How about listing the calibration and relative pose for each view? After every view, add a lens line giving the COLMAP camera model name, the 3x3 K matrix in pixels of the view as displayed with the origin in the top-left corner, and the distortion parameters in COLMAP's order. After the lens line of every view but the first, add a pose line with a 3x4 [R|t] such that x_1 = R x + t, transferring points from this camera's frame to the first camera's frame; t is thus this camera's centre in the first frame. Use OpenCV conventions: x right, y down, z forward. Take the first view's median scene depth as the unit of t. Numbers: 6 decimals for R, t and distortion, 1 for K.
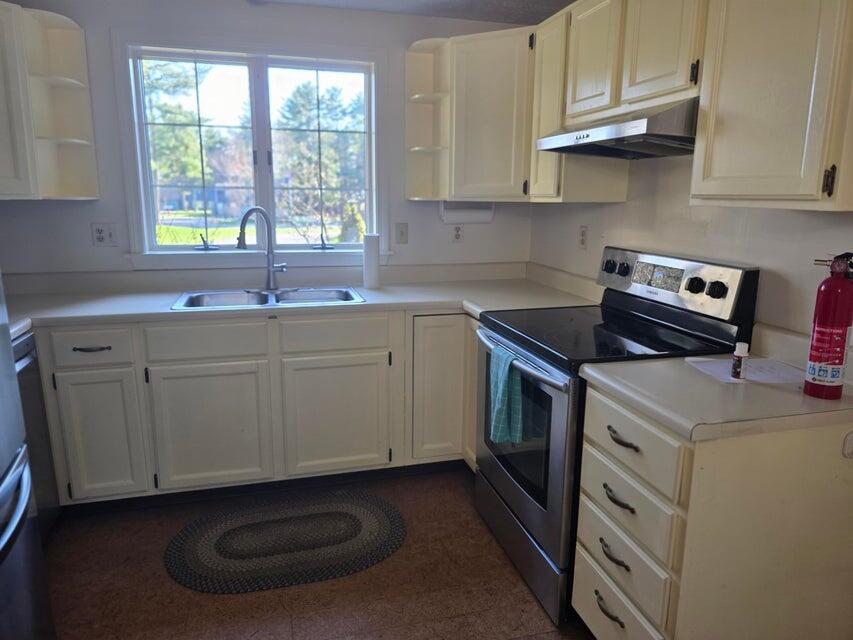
lens RADIAL K [[576.8, 0, 423.8], [0, 576.8, 318.2], [0, 0, 1]] dist [0.074582, -0.110330]
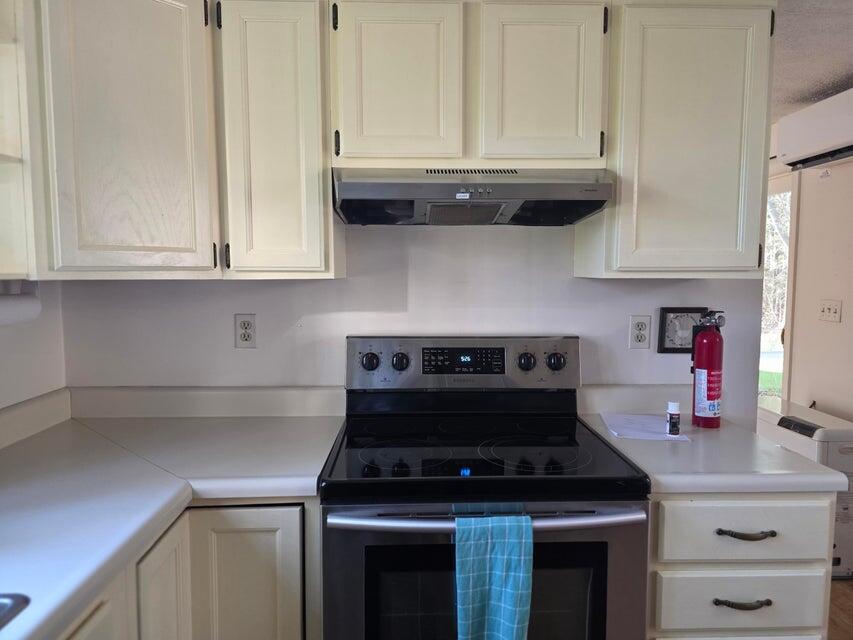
lens RADIAL K [[587.5, 0, 426.5], [0, 587.5, 320.0], [0, 0, 1]] dist [0.076911, -0.086444]
pose [[0.215518, -0.091706, 0.972184, -0.341108], [0.206026, 0.977440, 0.046529, -0.140363], [-0.954518, 0.190267, 0.229550, 0.647944]]
